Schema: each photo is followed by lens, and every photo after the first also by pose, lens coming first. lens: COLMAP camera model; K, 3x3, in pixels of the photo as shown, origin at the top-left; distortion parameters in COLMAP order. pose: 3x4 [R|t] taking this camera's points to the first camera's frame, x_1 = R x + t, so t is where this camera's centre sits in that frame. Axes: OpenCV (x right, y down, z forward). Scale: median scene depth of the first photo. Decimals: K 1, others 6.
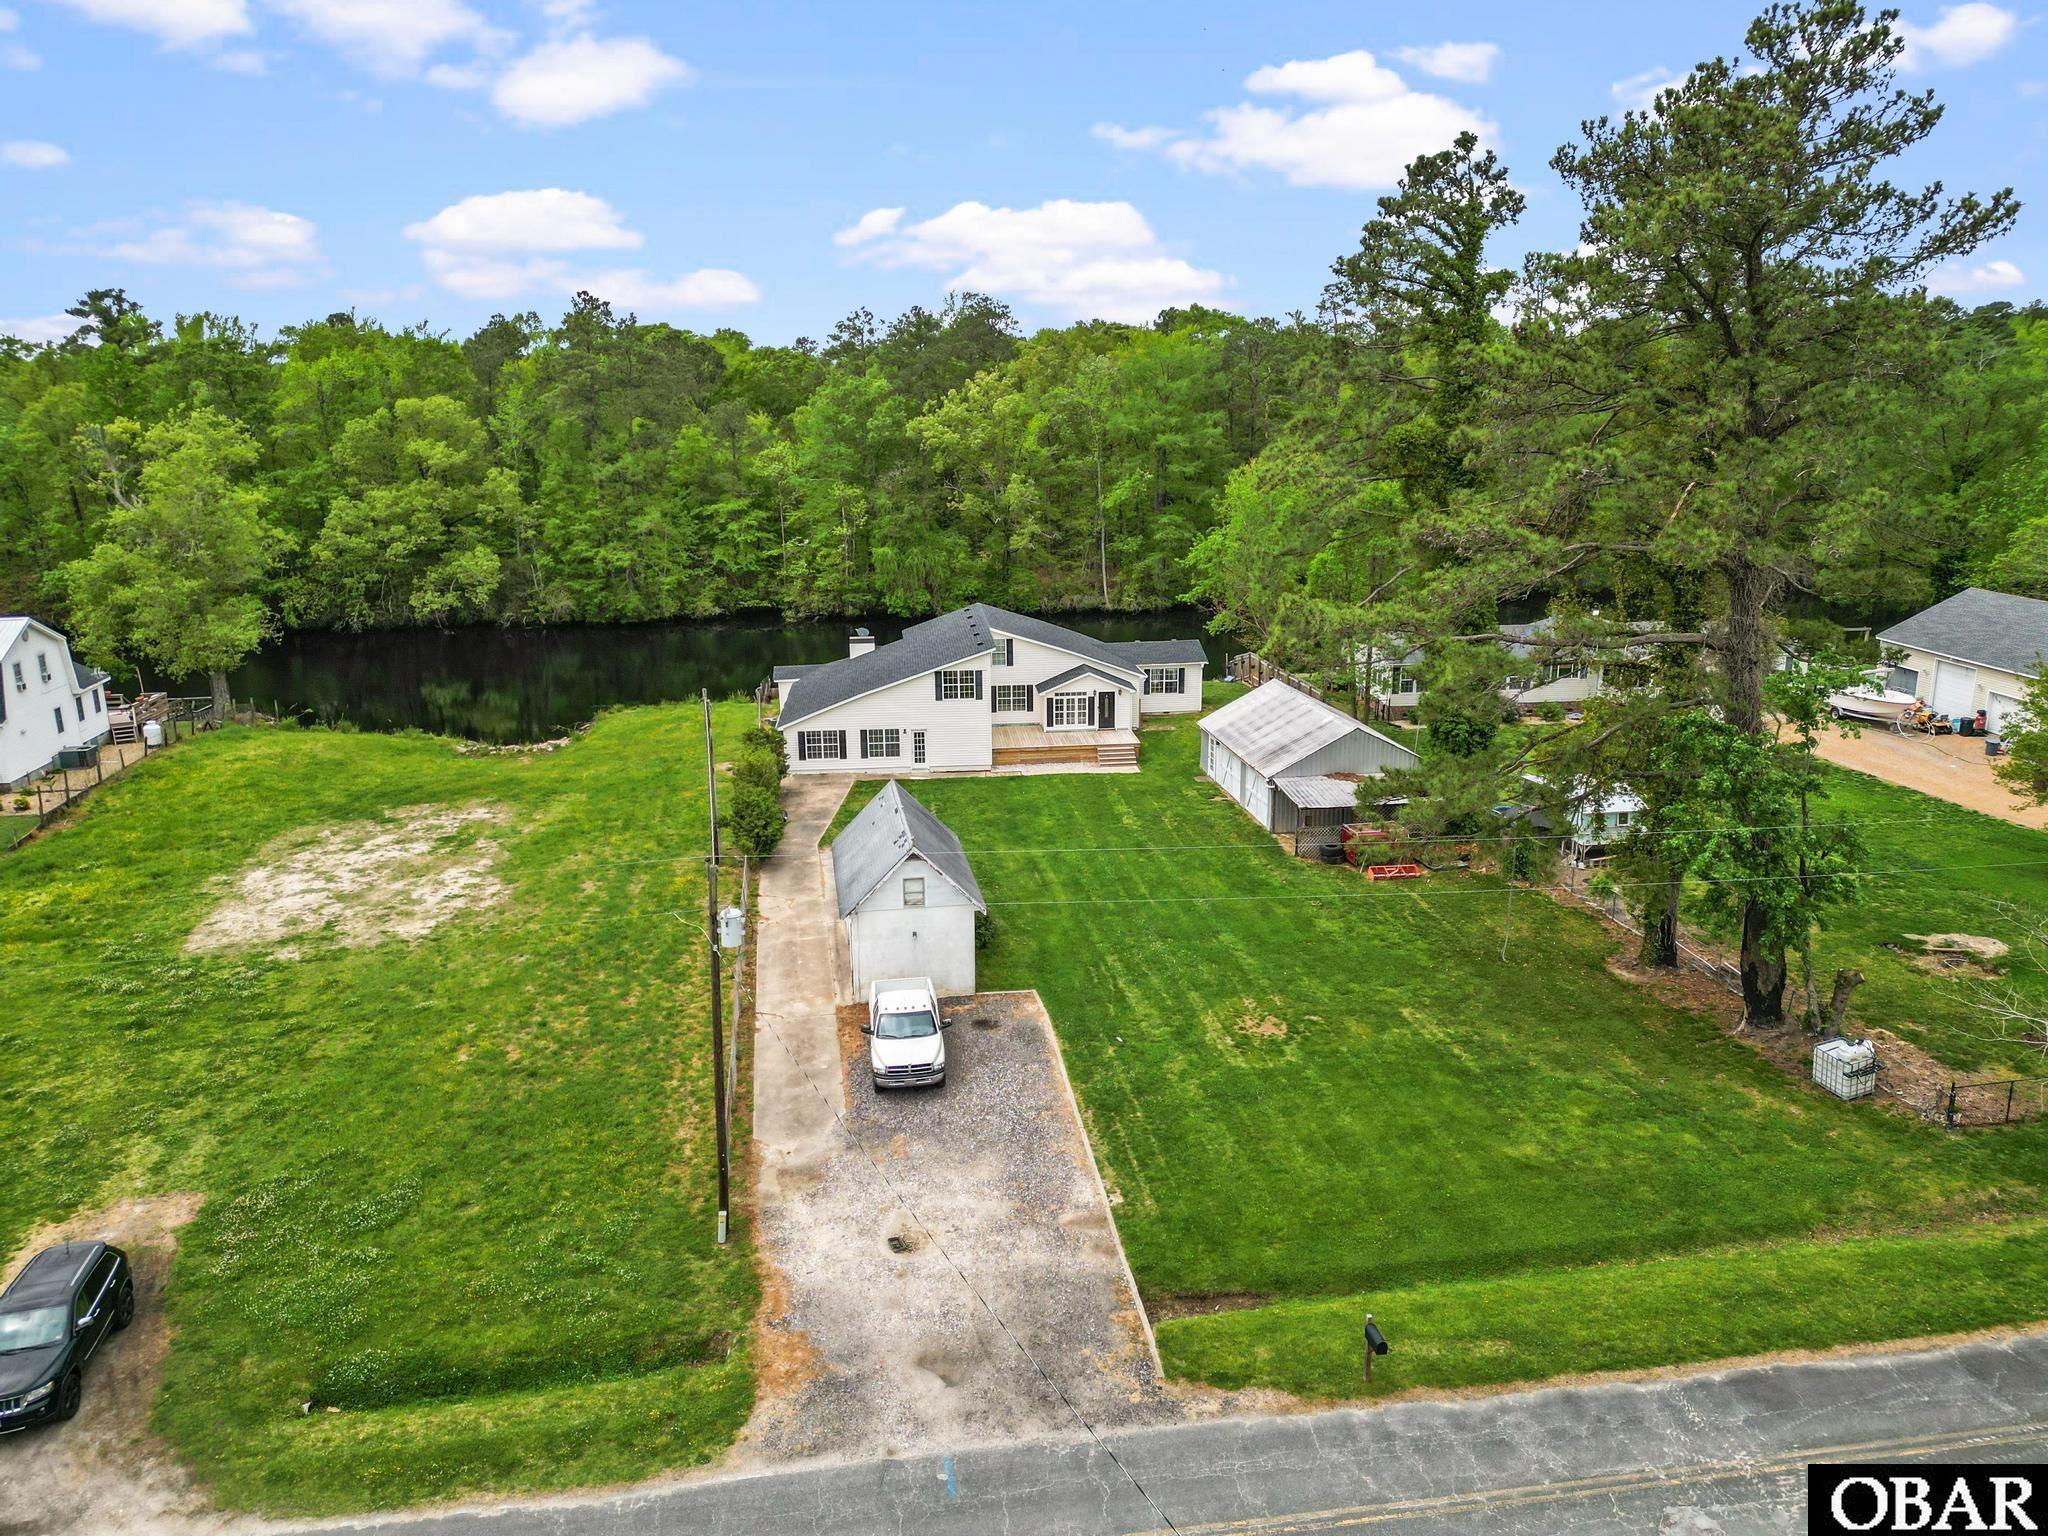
lens RADIAL K [[1421.9, 0, 1024.0], [0, 1421.9, 768.0], [0, 0, 1]] dist [0.021211, -0.004069]
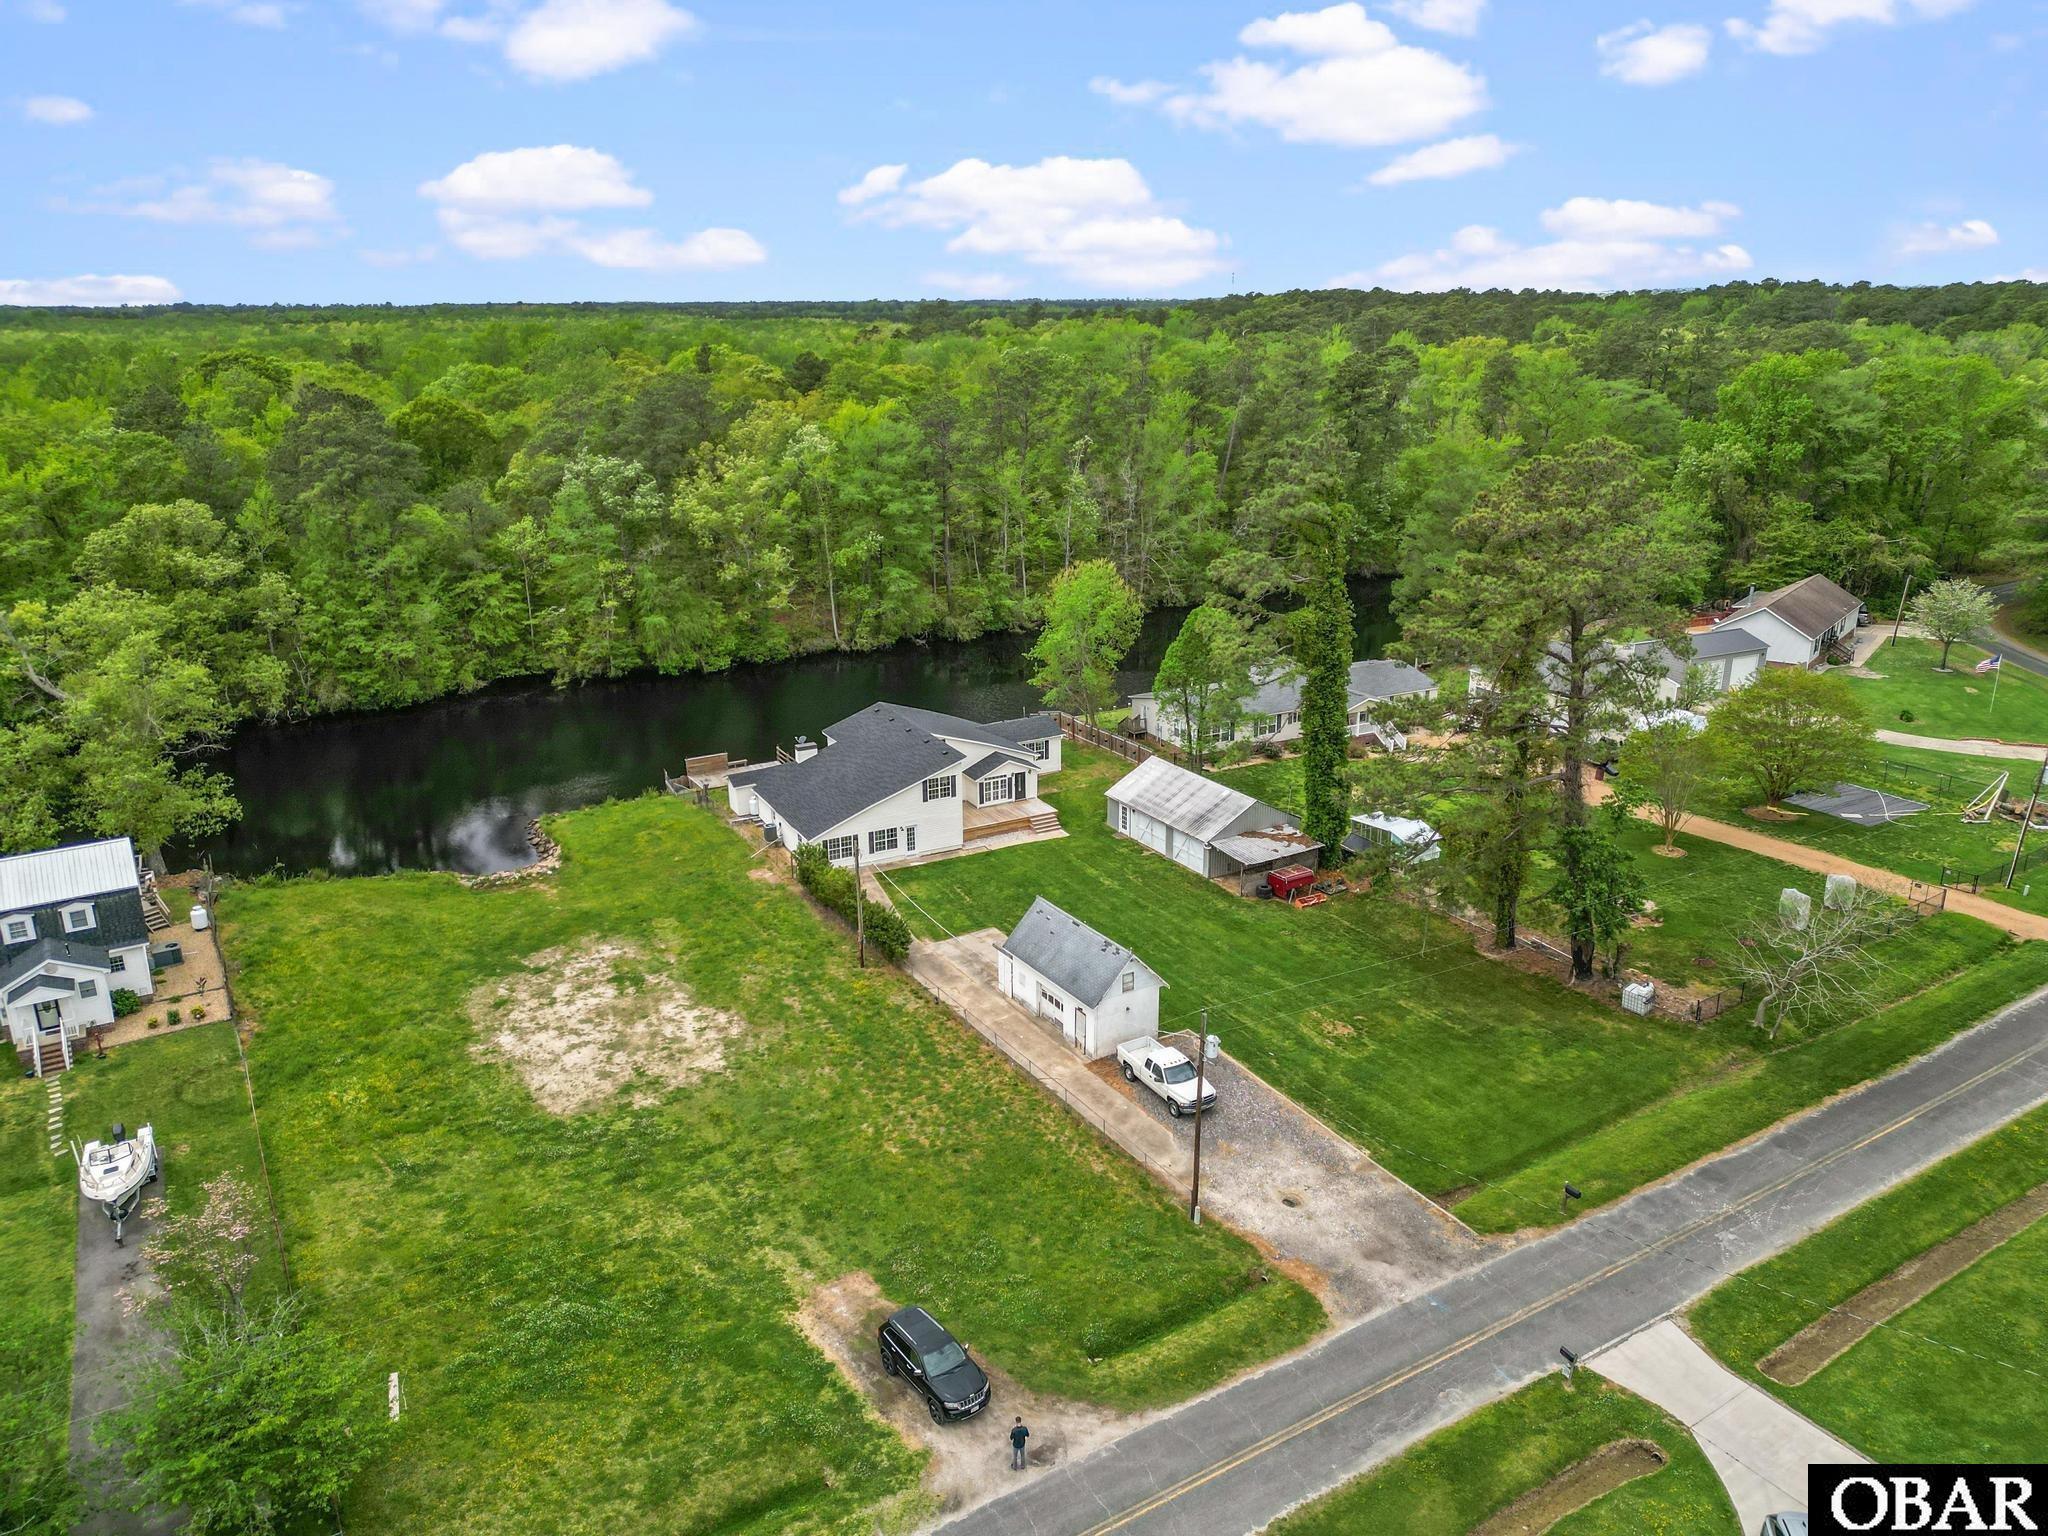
lens RADIAL K [[1442.0, 0, 1018.8], [0, 1442.0, 706.6], [0, 0, 1]] dist [0.089398, -0.110416]
pose [[0.924831, -0.102247, 0.366379, -0.417889], [0.096985, 0.994745, 0.032794, -0.155236], [-0.367807, 0.005205, 0.929888, -0.237211]]
